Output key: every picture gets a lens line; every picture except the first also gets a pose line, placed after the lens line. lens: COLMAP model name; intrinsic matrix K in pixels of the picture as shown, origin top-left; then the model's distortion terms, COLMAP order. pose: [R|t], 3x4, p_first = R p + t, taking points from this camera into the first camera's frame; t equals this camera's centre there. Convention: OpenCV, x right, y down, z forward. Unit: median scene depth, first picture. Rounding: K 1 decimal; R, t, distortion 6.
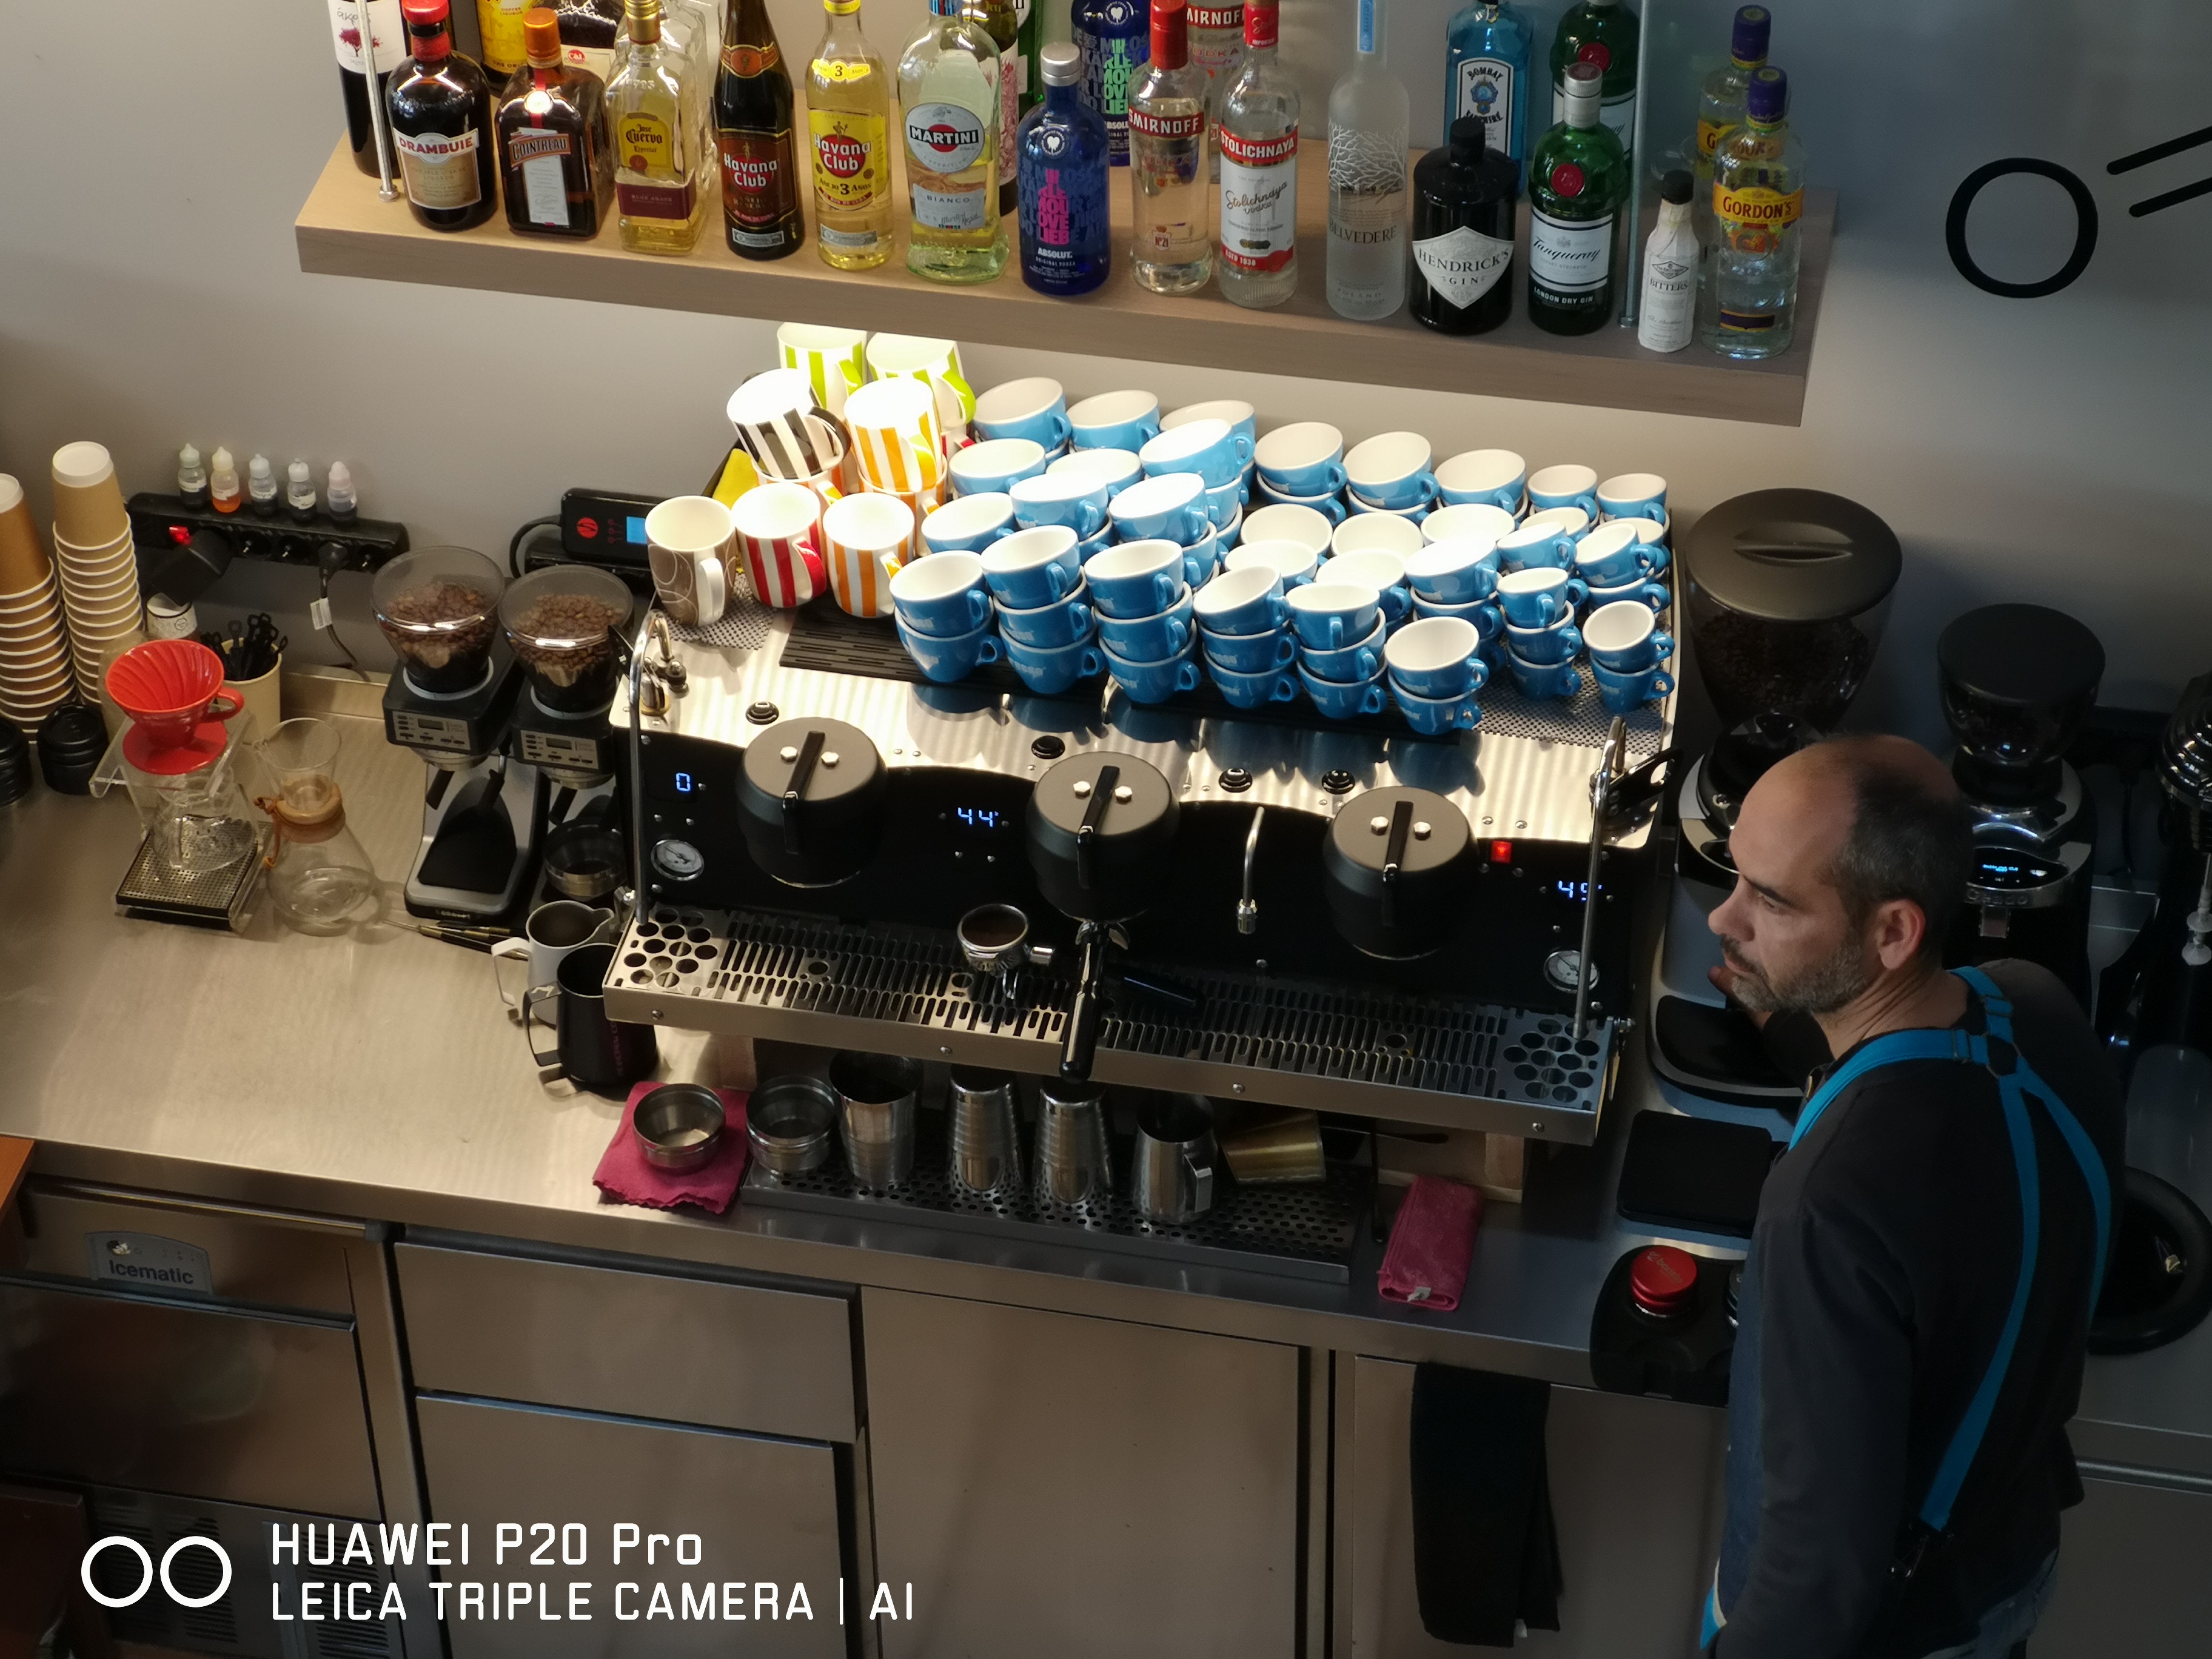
lens RADIAL K [[5072.3, 0, 939.0], [0, 5072.3, 834.2], [0, 0, 1]] dist [0.562244, -5.399154]
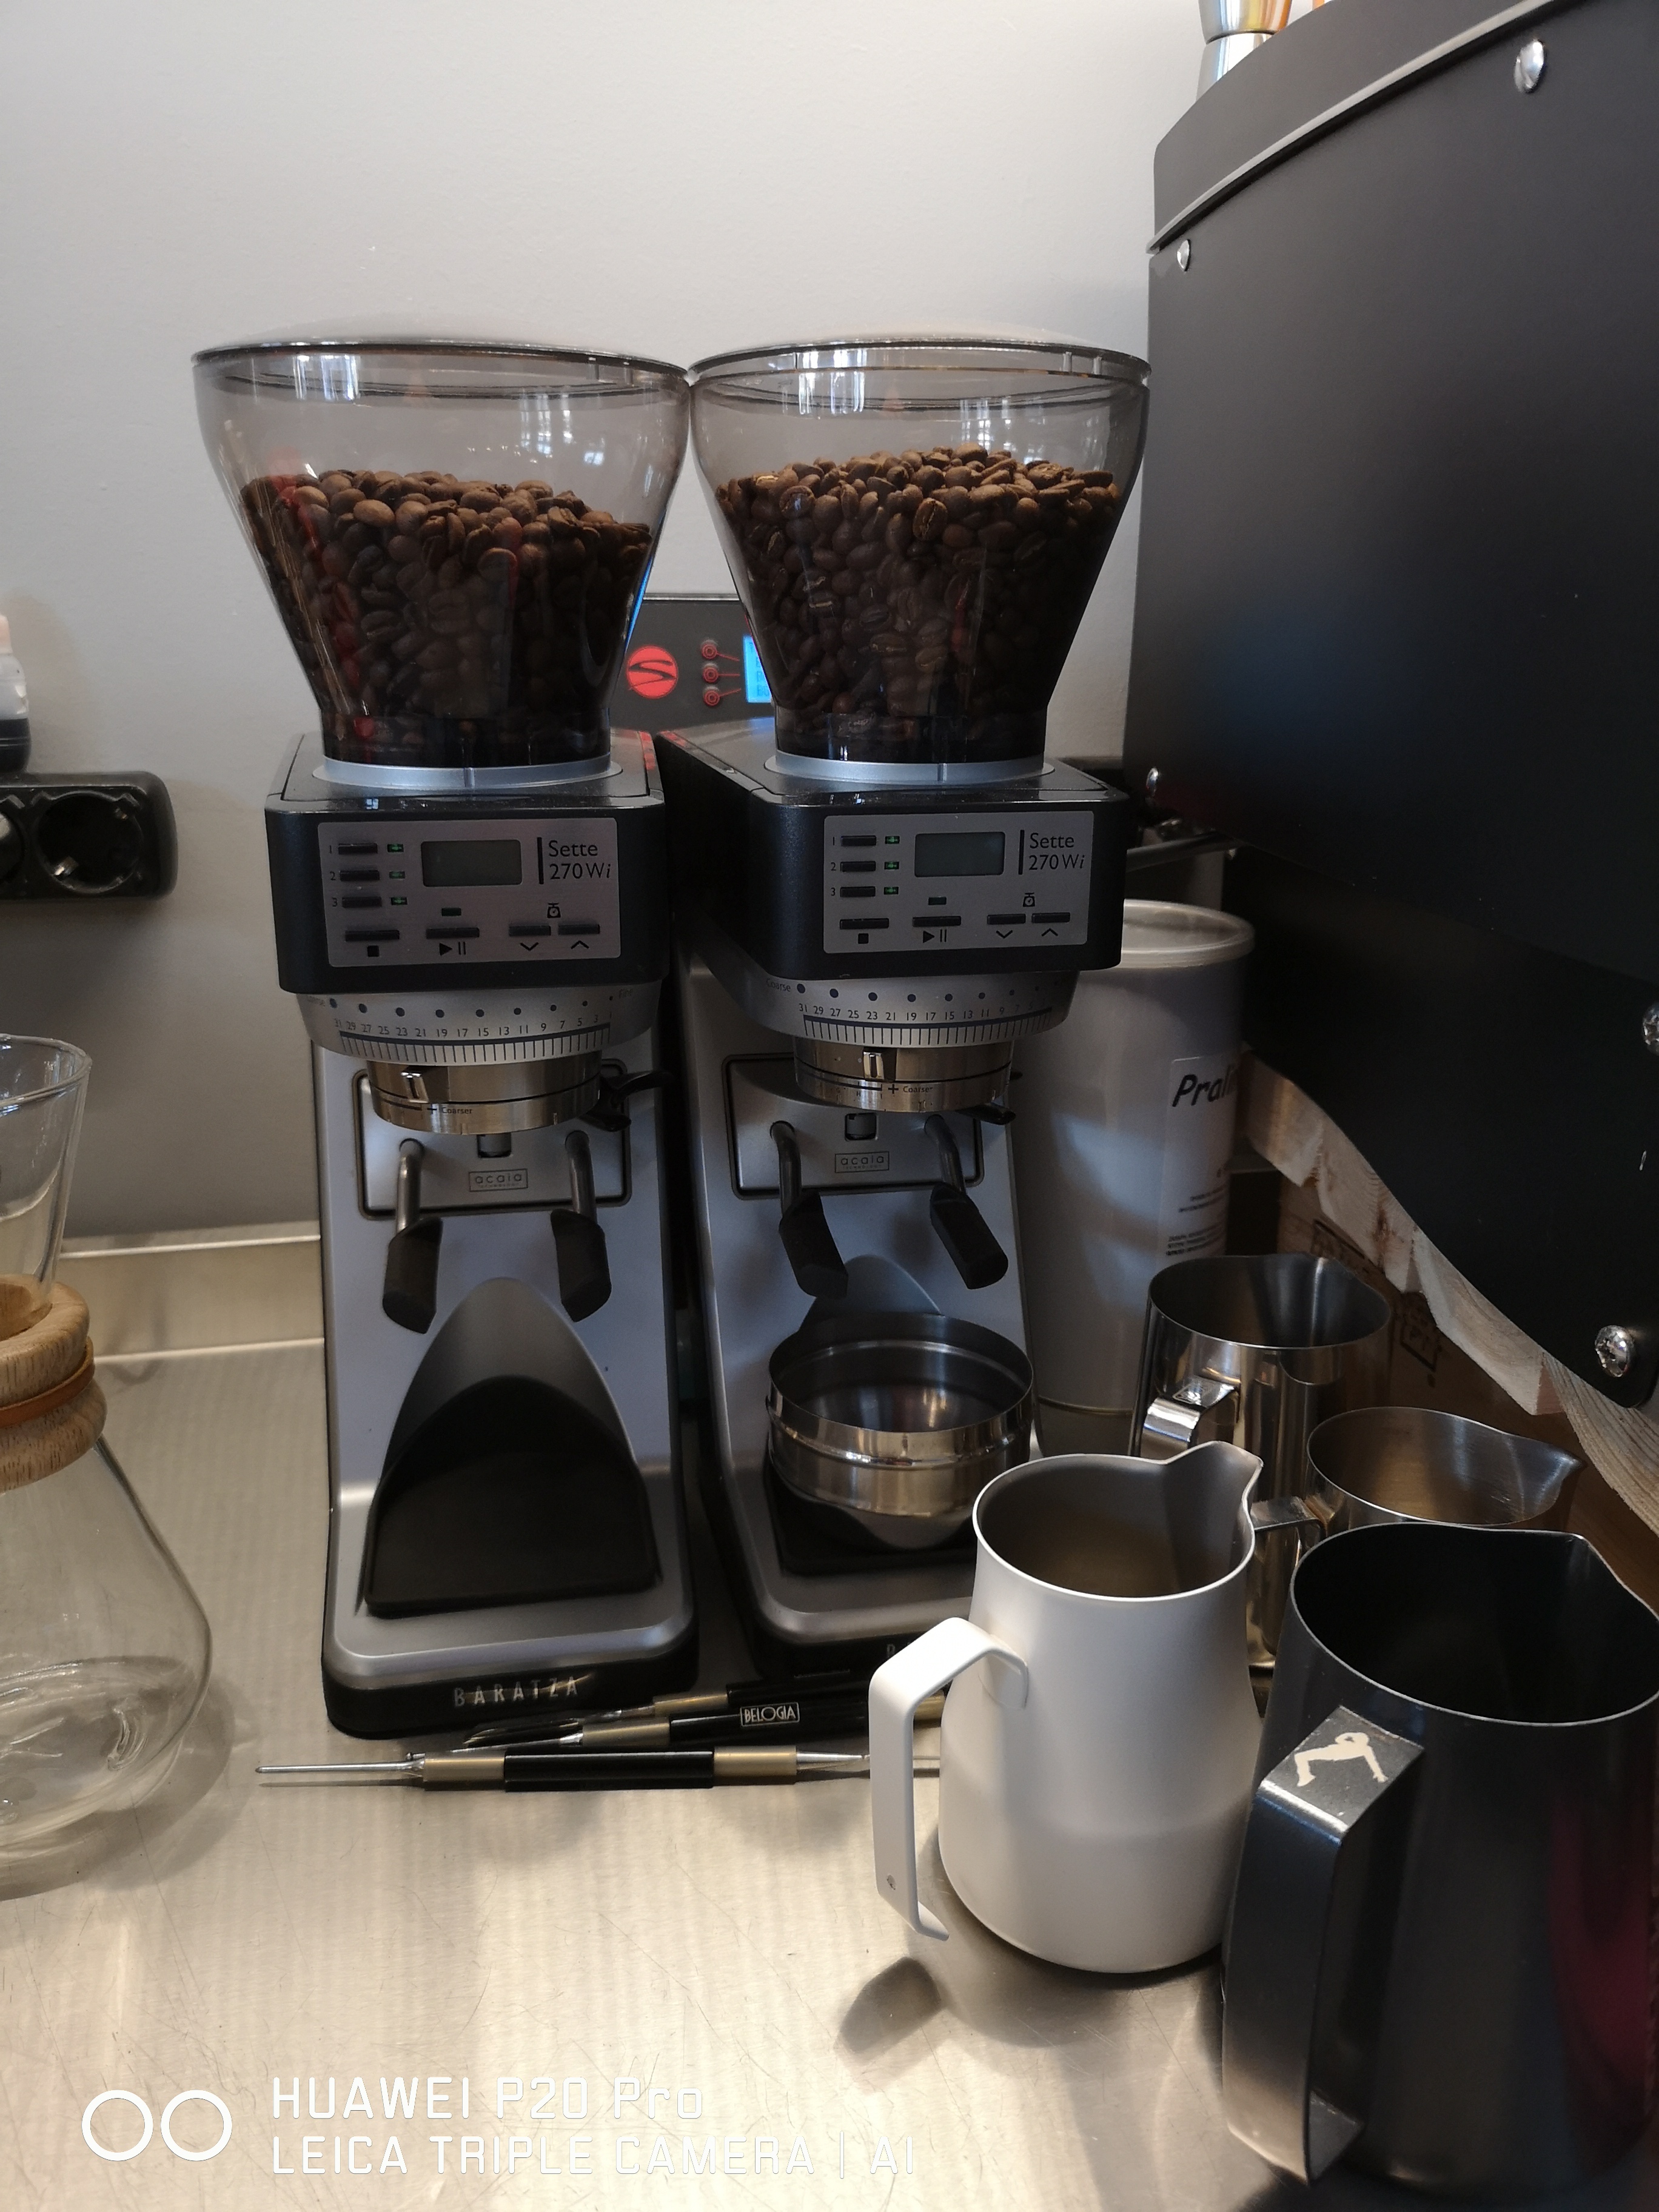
lens RADIAL K [[1748.9, 0, 829.5], [0, 1748.9, 1106.0], [0, 0, 1]] dist [0.012040, -0.004474]
pose [[0.909777, -0.081873, 0.406942, -0.130467], [0.242460, 0.900546, -0.360873, 0.029181], [-0.336924, 0.426982, 0.839148, 0.997819]]
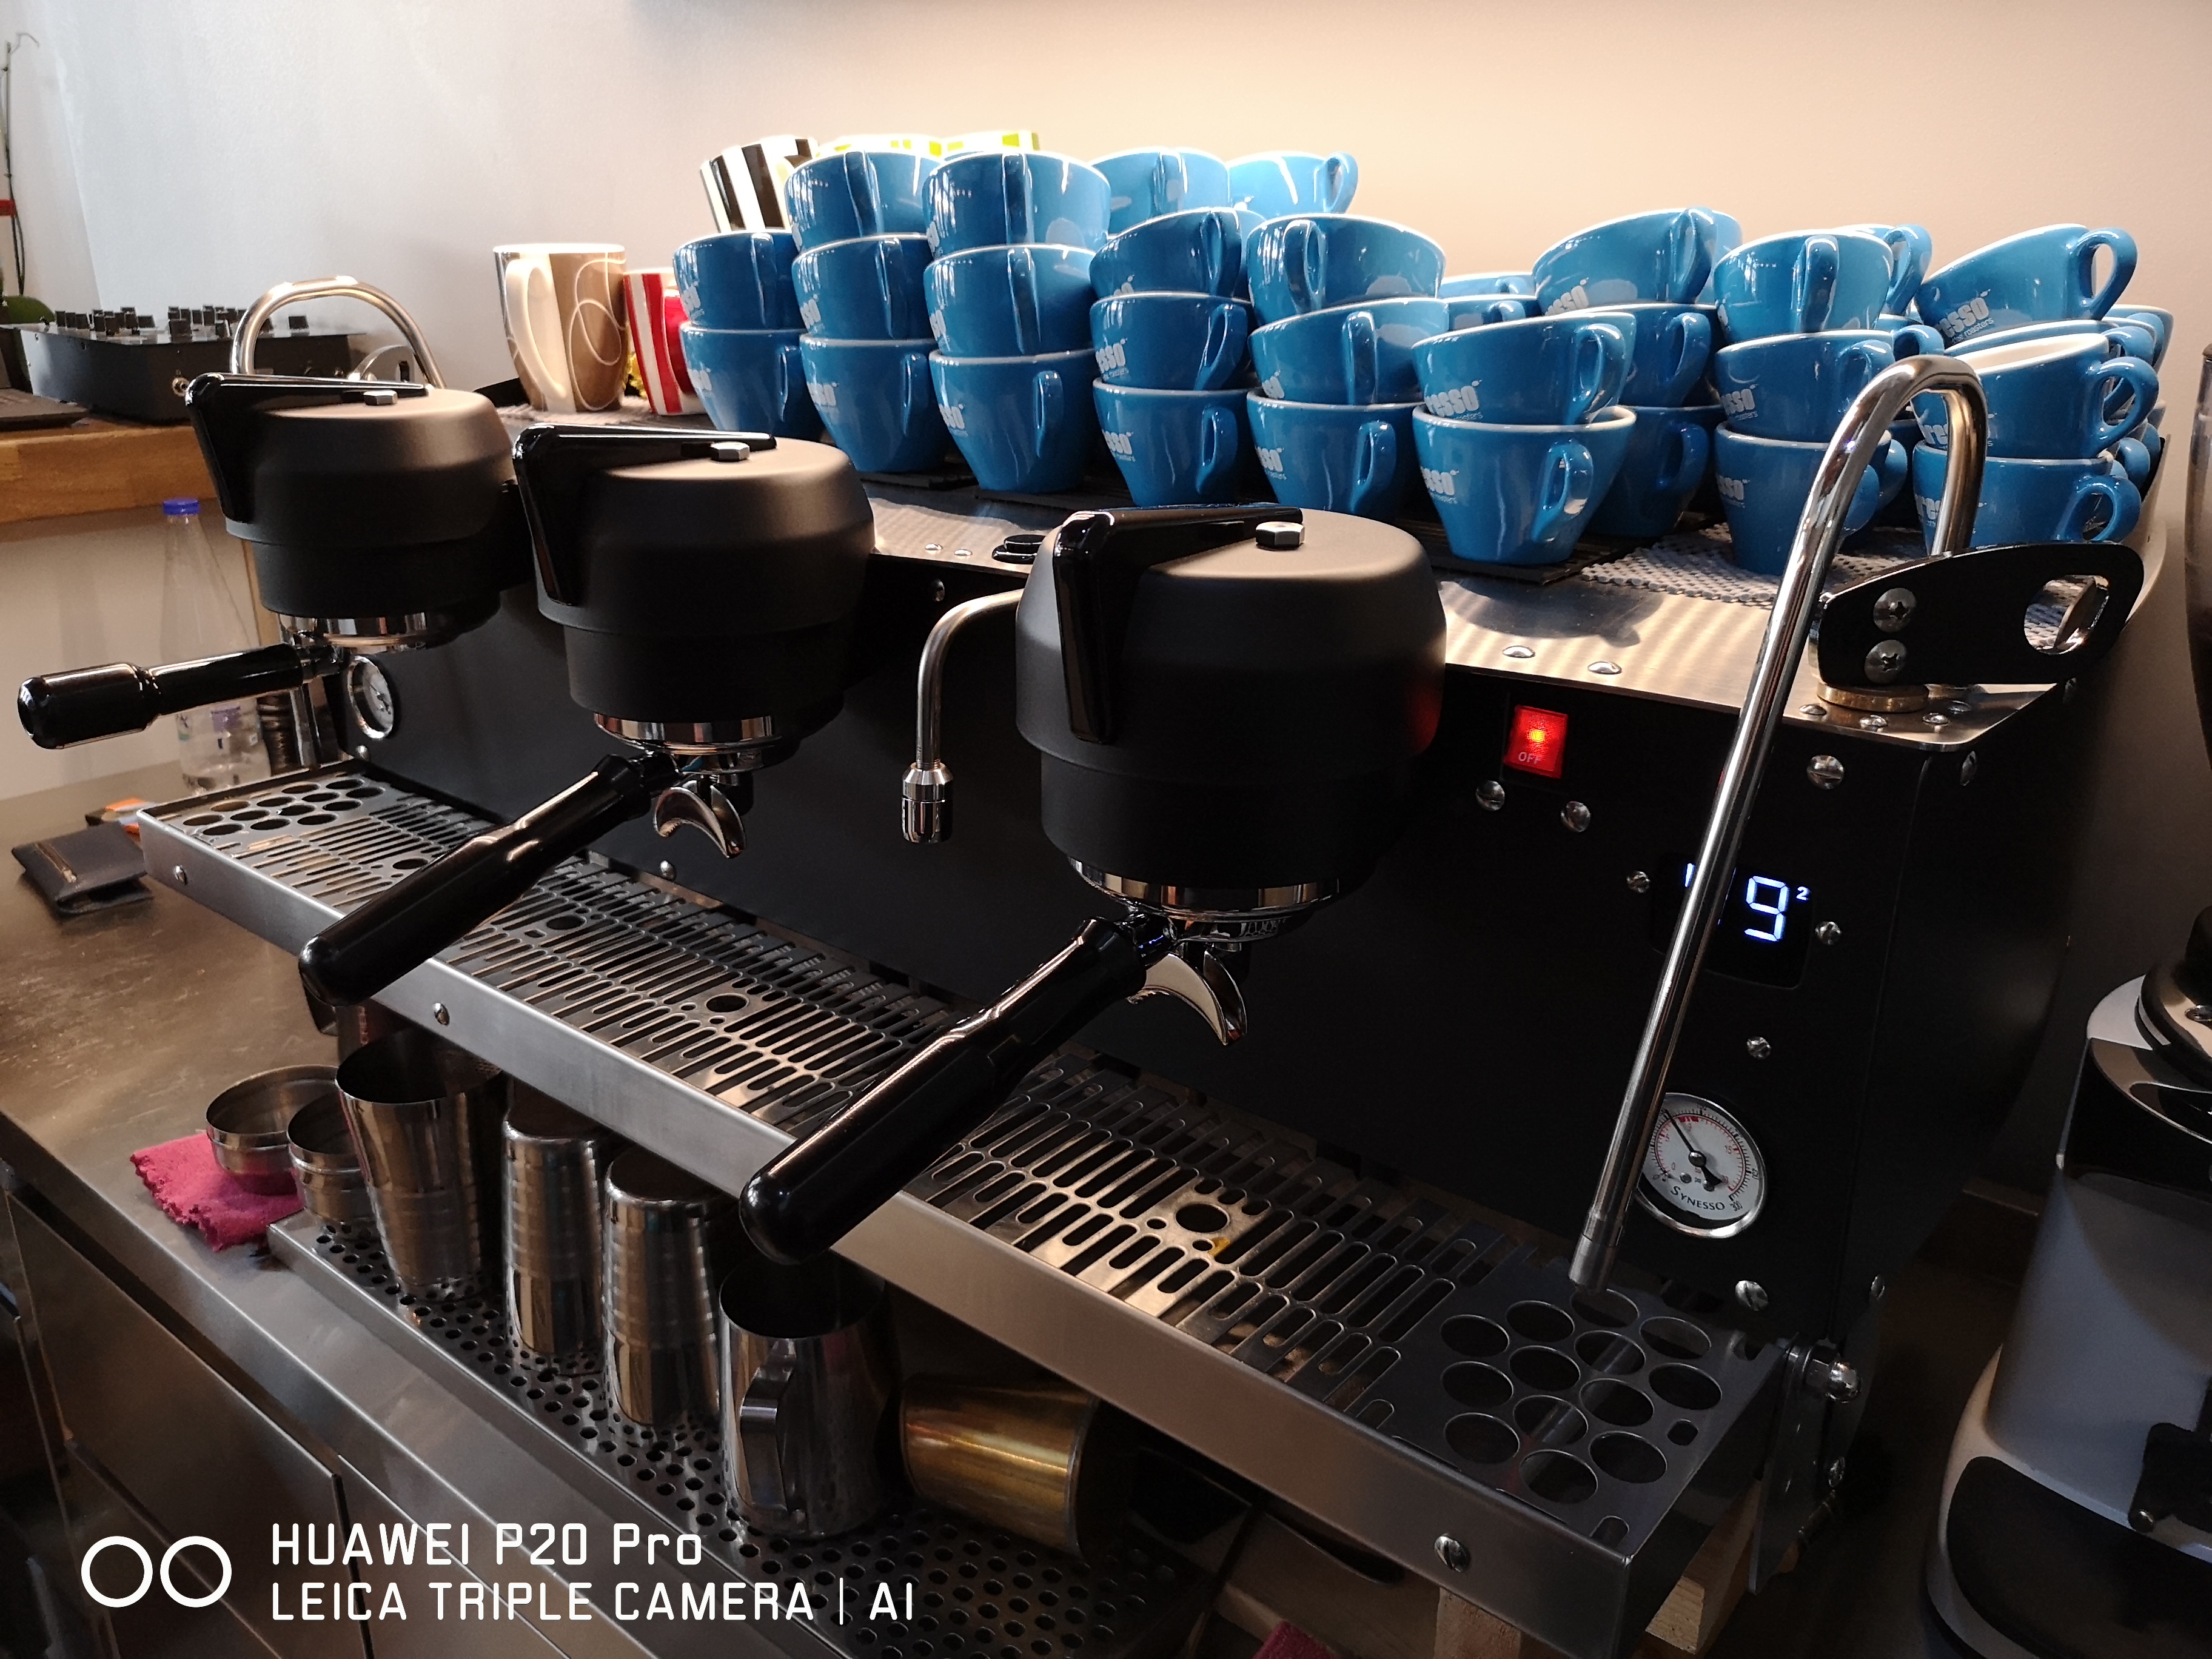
lens RADIAL K [[1725.4, 0, 1106.0], [0, 1725.4, 829.5], [0, 0, 1]] dist [0.045898, -0.002398]
pose [[0.893985, 0.194436, -0.403716, 0.131623], [-0.319680, 0.908079, -0.270550, 0.051907], [0.314001, 0.370927, 0.873966, 0.867830]]
